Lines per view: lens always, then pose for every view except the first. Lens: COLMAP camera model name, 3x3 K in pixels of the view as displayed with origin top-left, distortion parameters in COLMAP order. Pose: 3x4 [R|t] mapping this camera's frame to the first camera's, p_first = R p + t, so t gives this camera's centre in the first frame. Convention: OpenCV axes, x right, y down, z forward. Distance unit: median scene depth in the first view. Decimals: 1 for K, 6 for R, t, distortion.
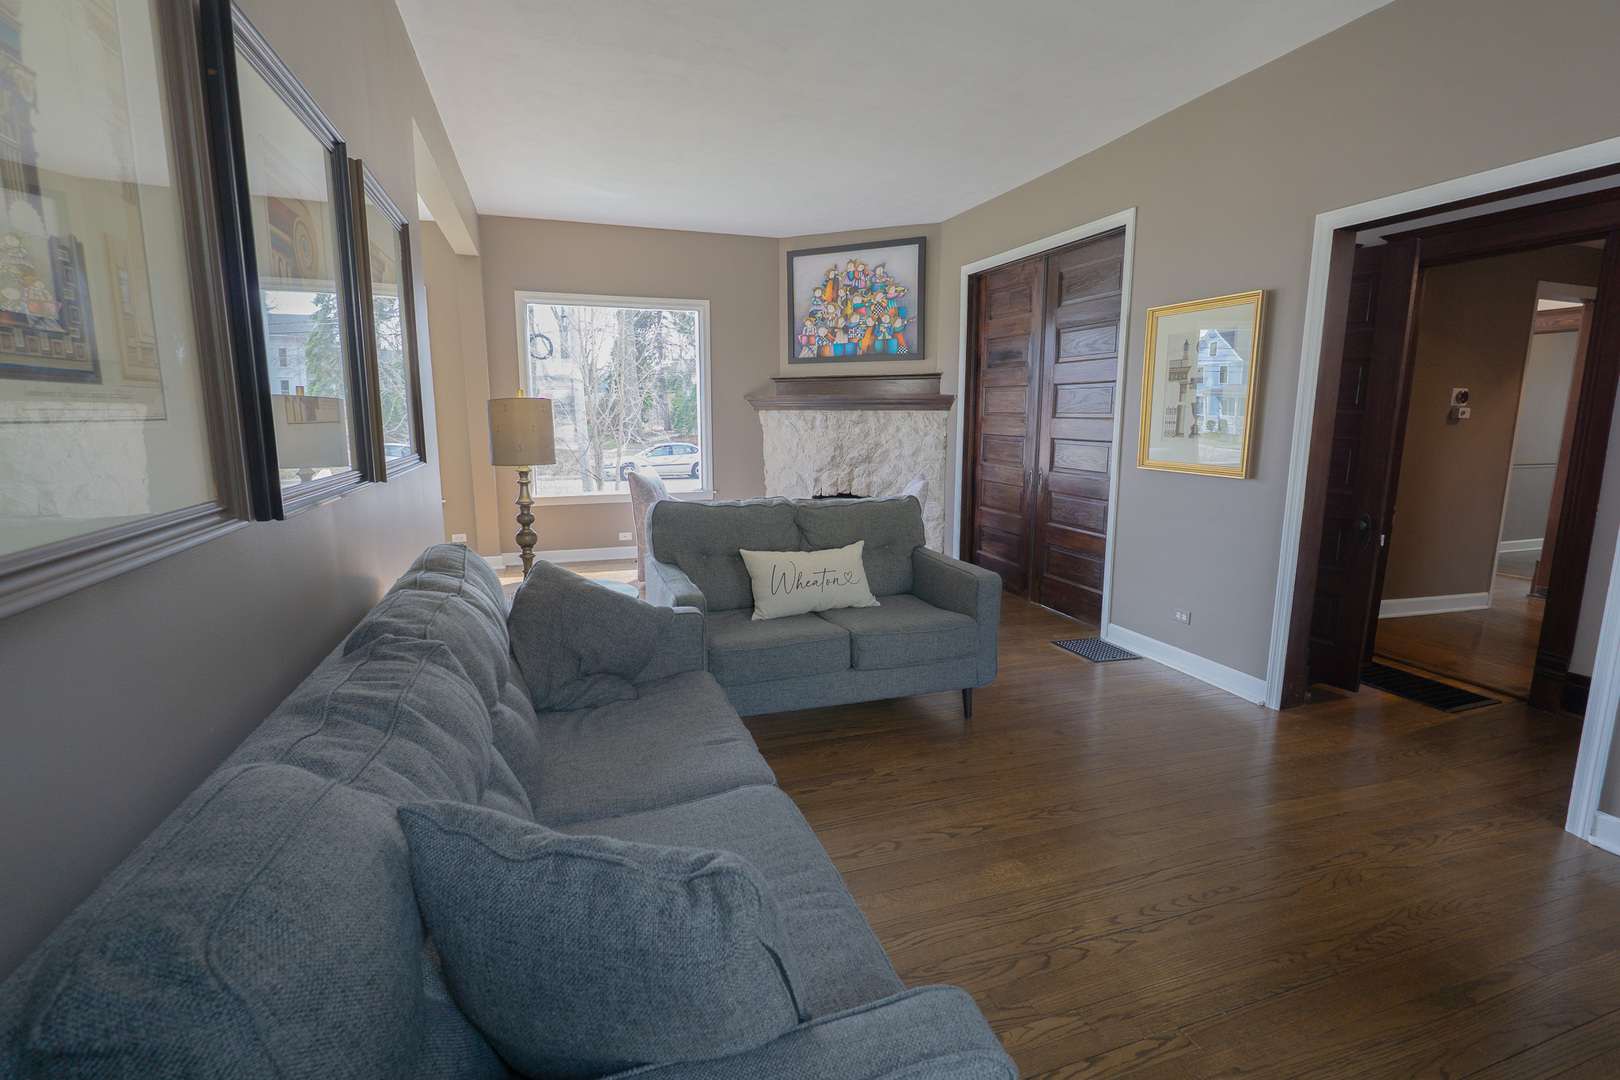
lens RADIAL K [[731.7, 0, 802.6], [0, 731.7, 535.8], [0, 0, 1]] dist [-0.015019, 0.002193]
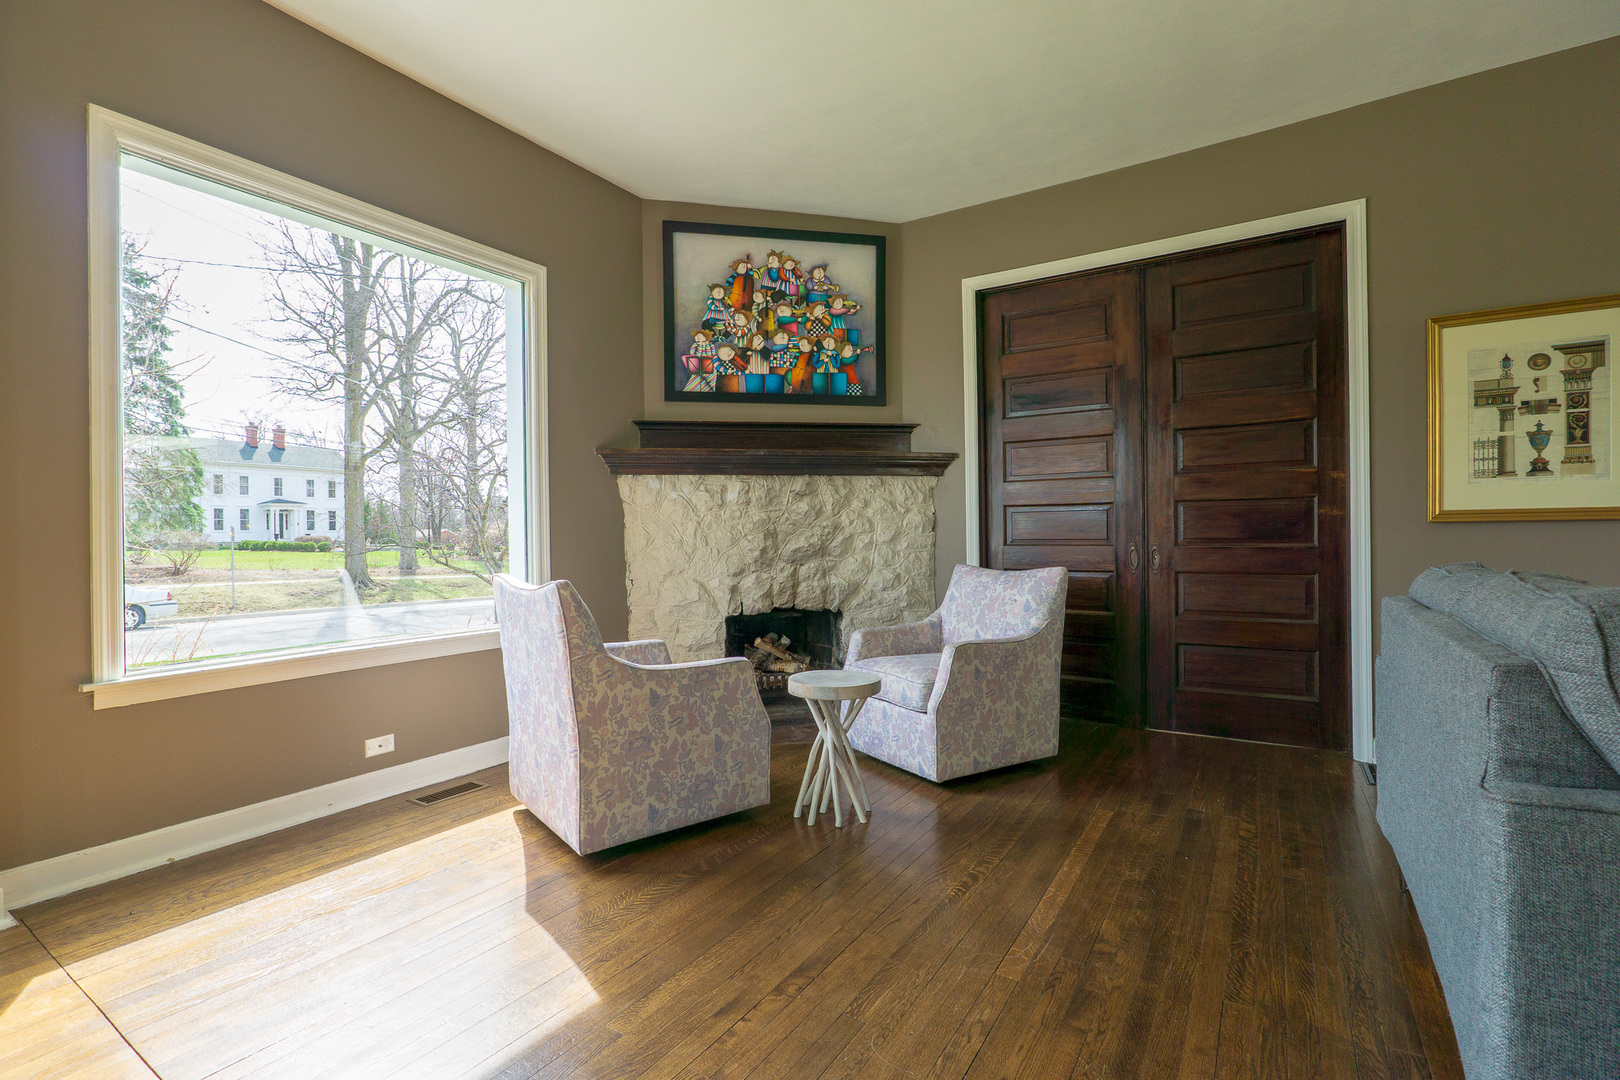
lens RADIAL K [[731.7, 0, 803.8], [0, 731.7, 538.3], [0, 0, 1]] dist [-0.015019, 0.002193]
pose [[0.781140, -0.015558, 0.624162, -0.324863], [0.119380, 0.984967, -0.124853, -0.037773], [-0.612836, 0.172040, 0.771255, 0.517513]]
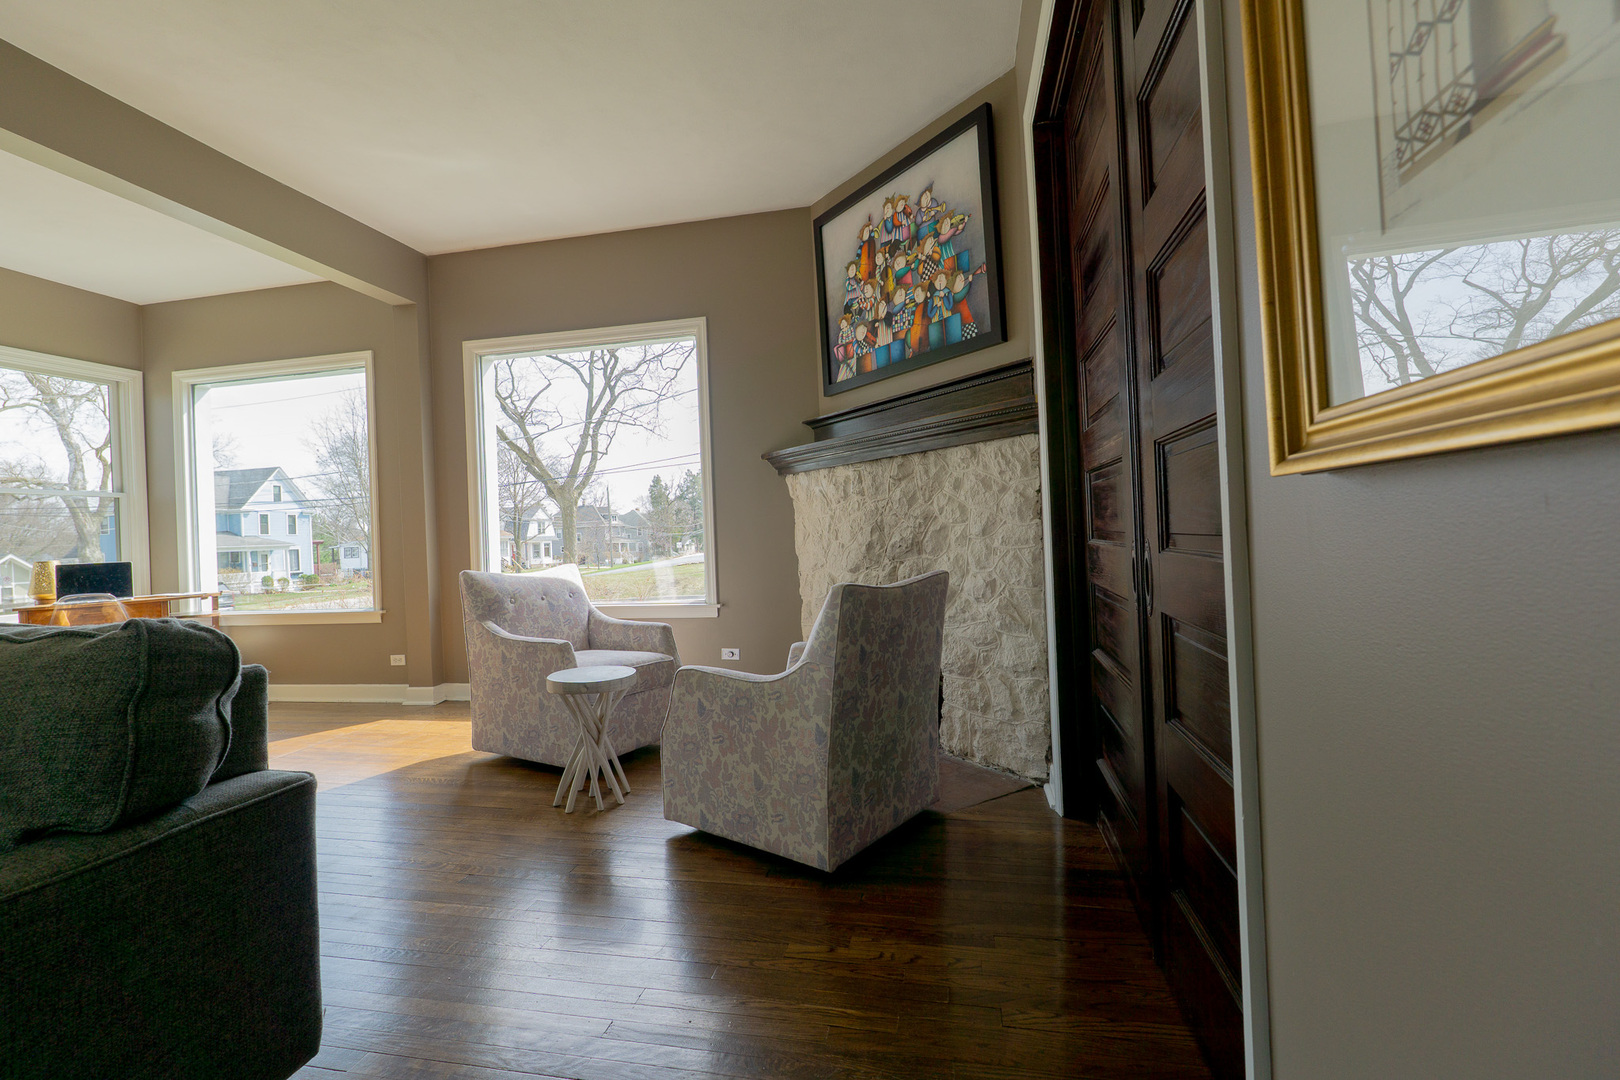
lens RADIAL K [[731.7, 0, 805.8], [0, 731.7, 539.5], [0, 0, 1]] dist [-0.015019, 0.002193]
pose [[0.865156, -0.032408, -0.500454, 0.284438], [-0.043286, 0.989360, -0.138898, -0.034045], [0.499631, 0.141831, 0.854548, 0.518456]]
